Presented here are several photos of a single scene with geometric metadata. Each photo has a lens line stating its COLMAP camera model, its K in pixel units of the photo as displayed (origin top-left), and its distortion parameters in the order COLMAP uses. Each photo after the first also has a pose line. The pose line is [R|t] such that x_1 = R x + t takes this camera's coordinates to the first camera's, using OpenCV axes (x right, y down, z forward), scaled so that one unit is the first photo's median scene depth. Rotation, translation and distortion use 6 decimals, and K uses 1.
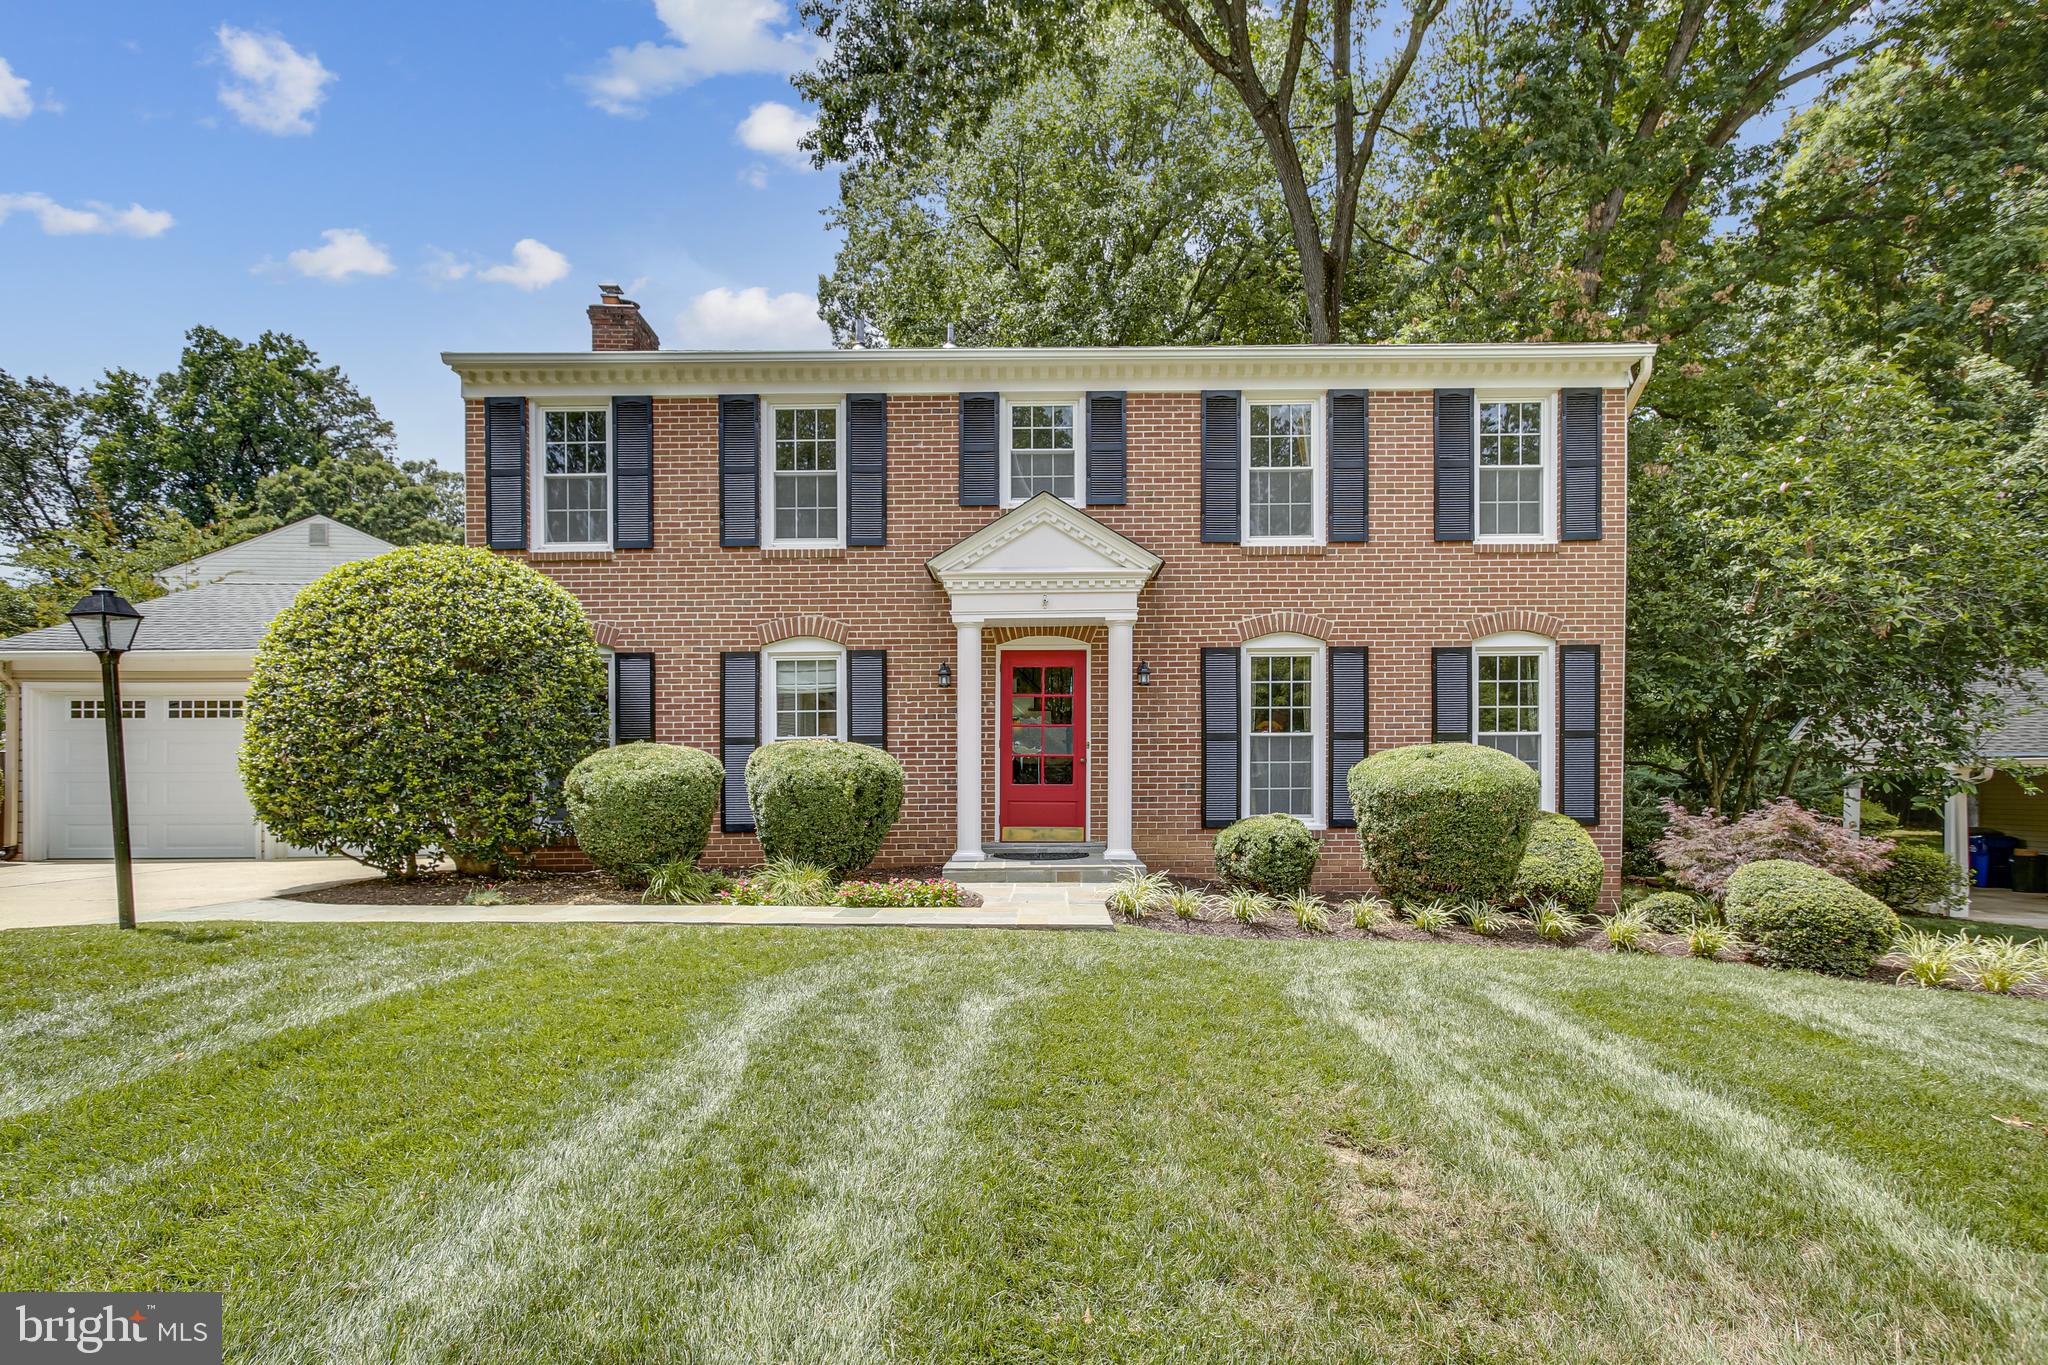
lens RADIAL K [[978.5, 0, 1024.1], [0, 978.5, 741.1], [0, 0, 1]] dist [-0.003658, -0.000188]
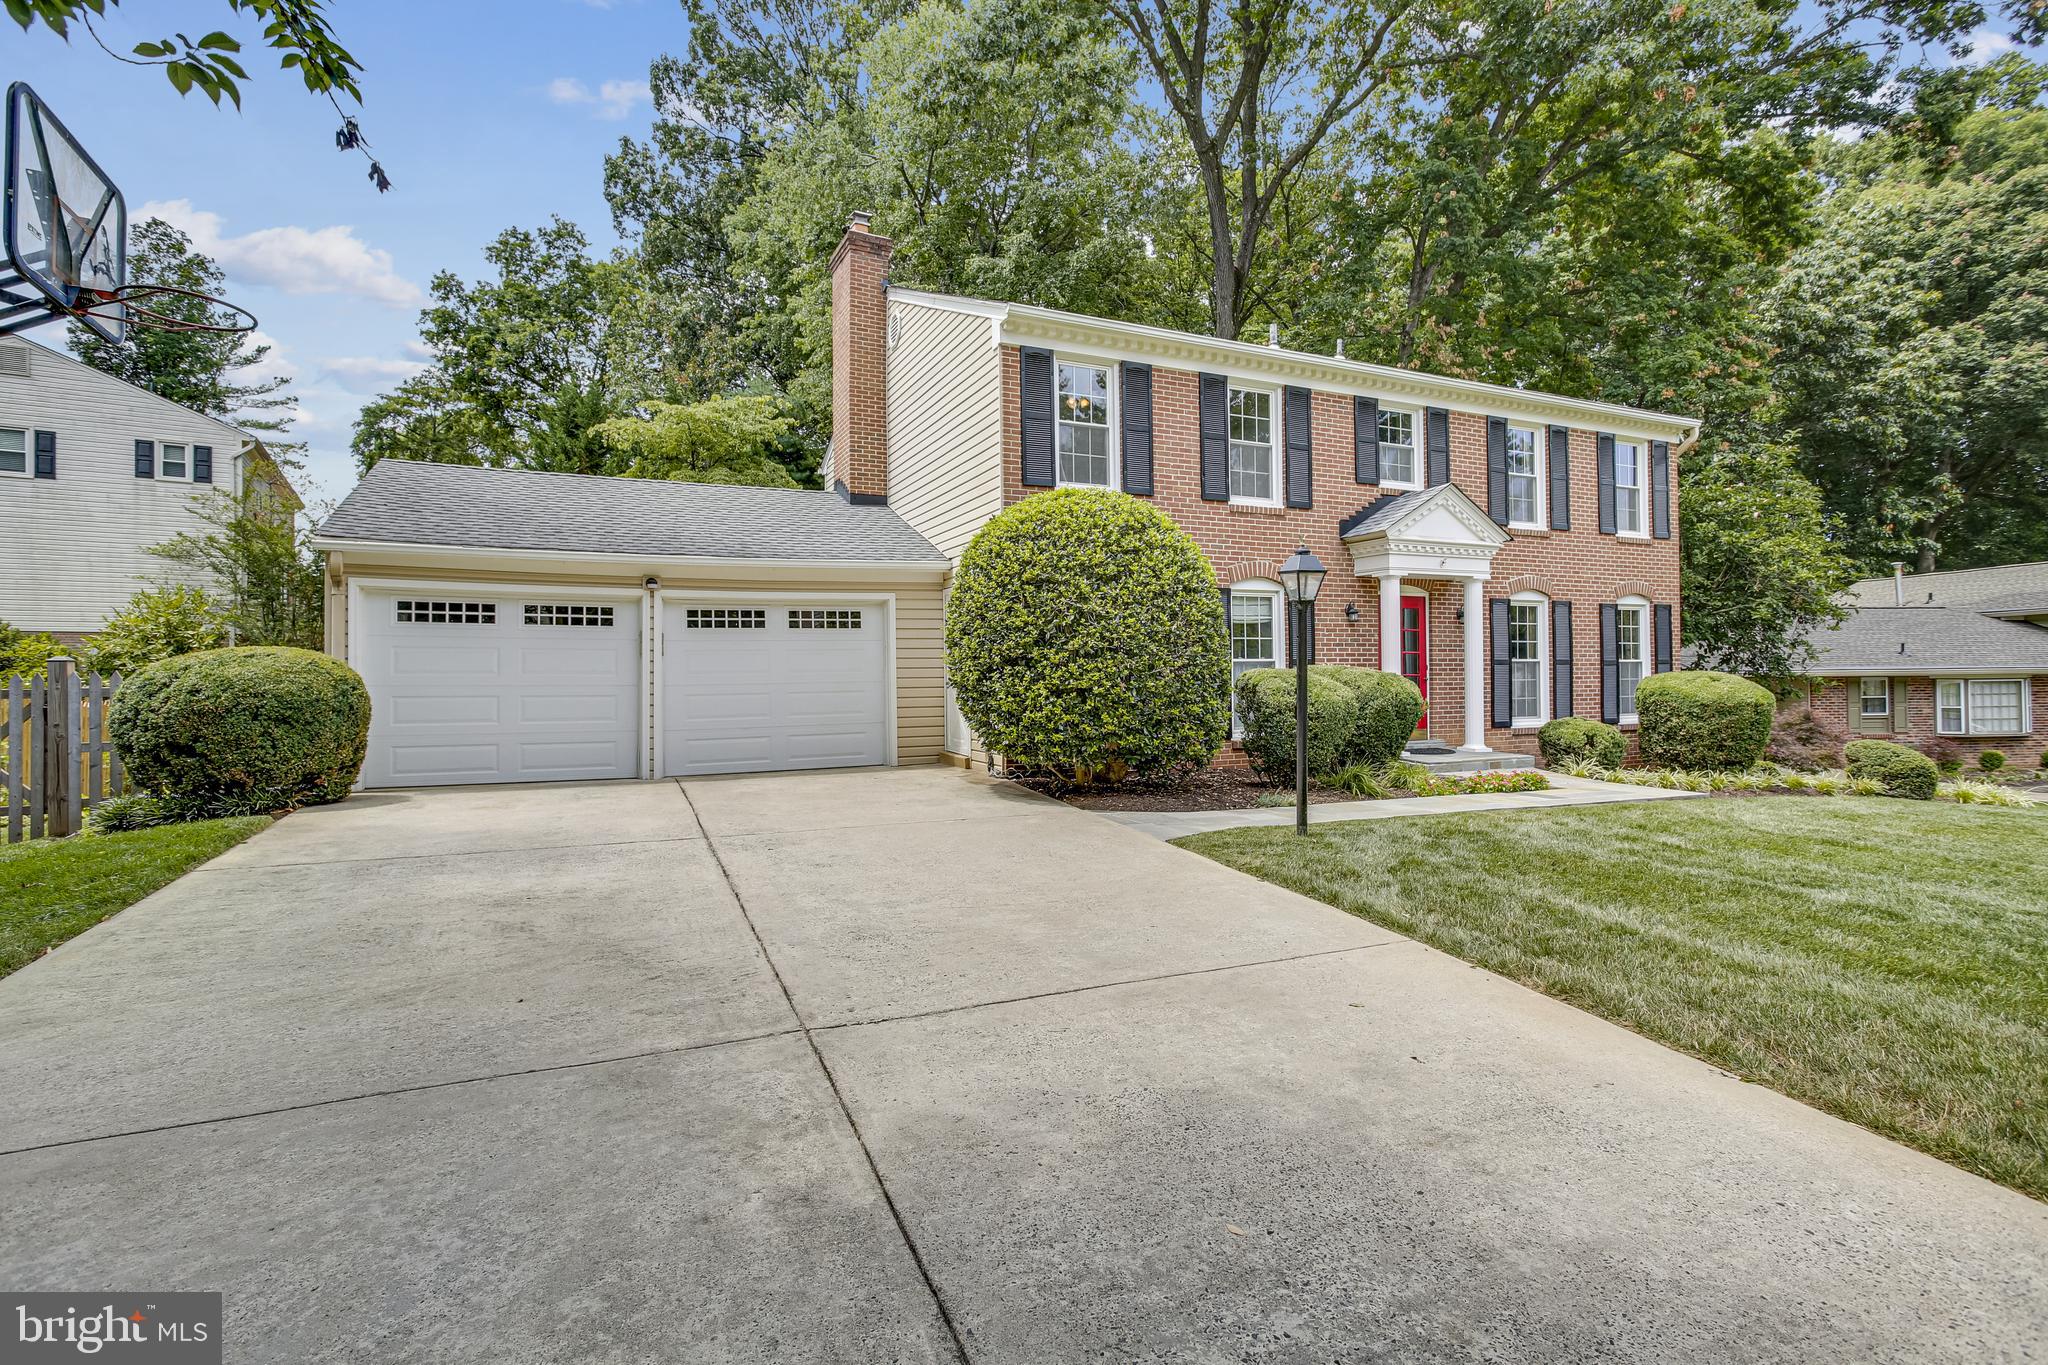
lens RADIAL K [[974.9, 0, 1019.4], [0, 974.9, 649.7], [0, 0, 1]] dist [0.001918, 0.000229]
pose [[0.913687, 0.018575, 0.405994, -0.773908], [-0.013287, 0.999786, -0.015838, 0.007318], [-0.406201, 0.009077, 0.913739, -0.003204]]
